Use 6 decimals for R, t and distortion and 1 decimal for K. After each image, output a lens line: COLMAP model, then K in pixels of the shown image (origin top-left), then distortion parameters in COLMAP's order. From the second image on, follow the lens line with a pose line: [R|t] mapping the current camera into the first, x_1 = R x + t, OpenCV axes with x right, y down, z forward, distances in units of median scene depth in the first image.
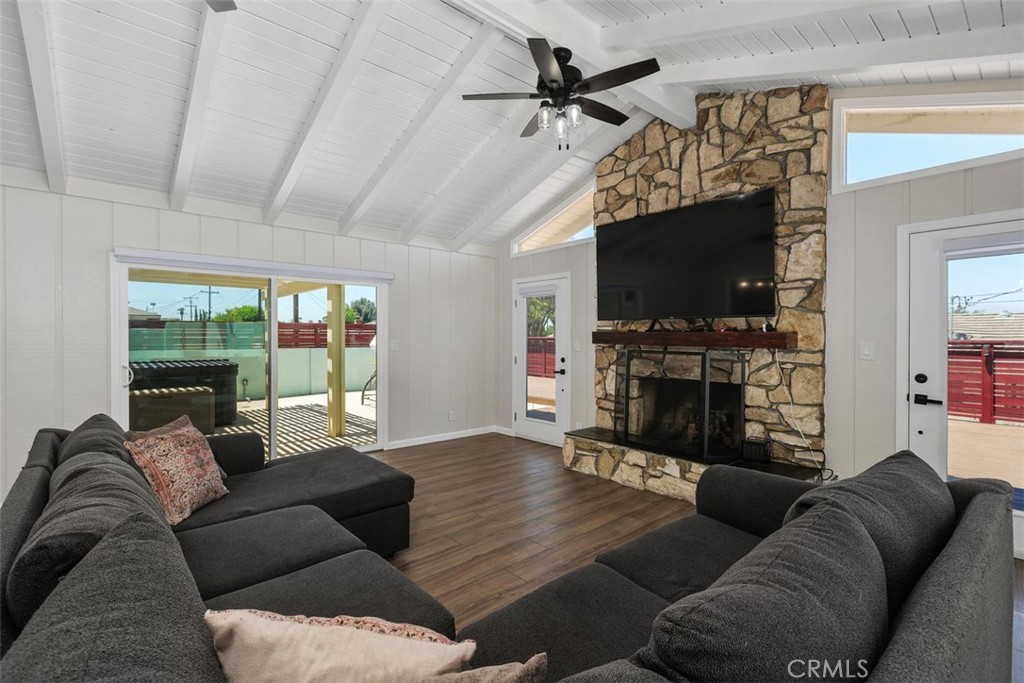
lens RADIAL K [[467.4, 0, 512.0], [0, 467.4, 341.5], [0, 0, 1]] dist [0.001310, -0.000172]
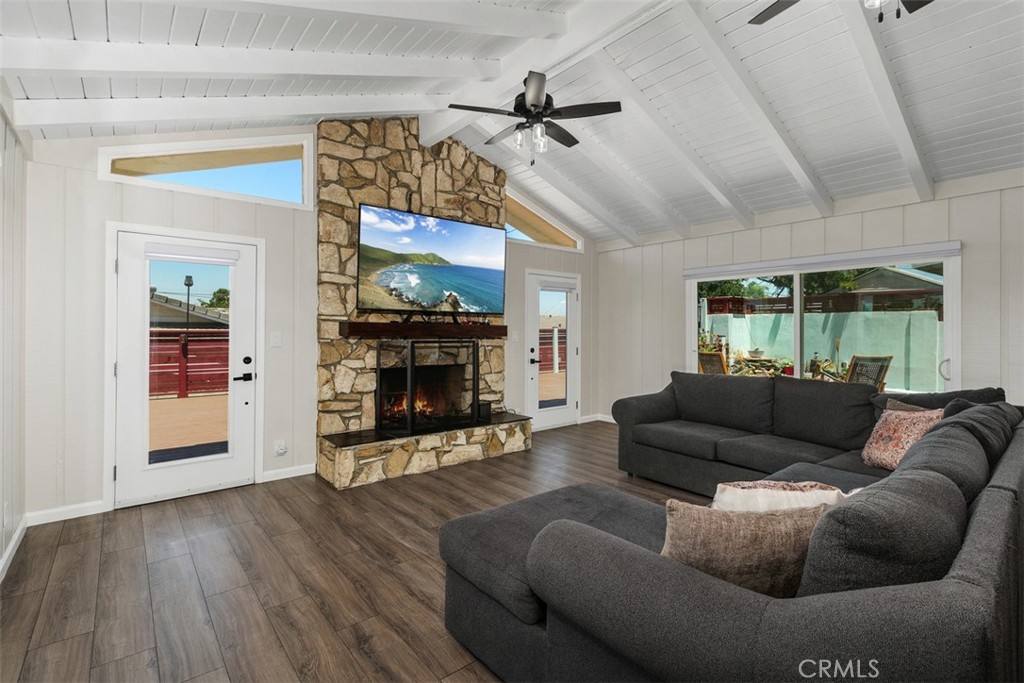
lens RADIAL K [[469.2, 0, 513.2], [0, 469.2, 327.4], [0, 0, 1]] dist [-0.000074, -0.000052]
pose [[0.024457, -0.000806, 0.999701, -0.801168], [0.003397, 0.999994, 0.000723, -0.012569], [-0.999695, 0.003378, 0.024460, 0.787266]]
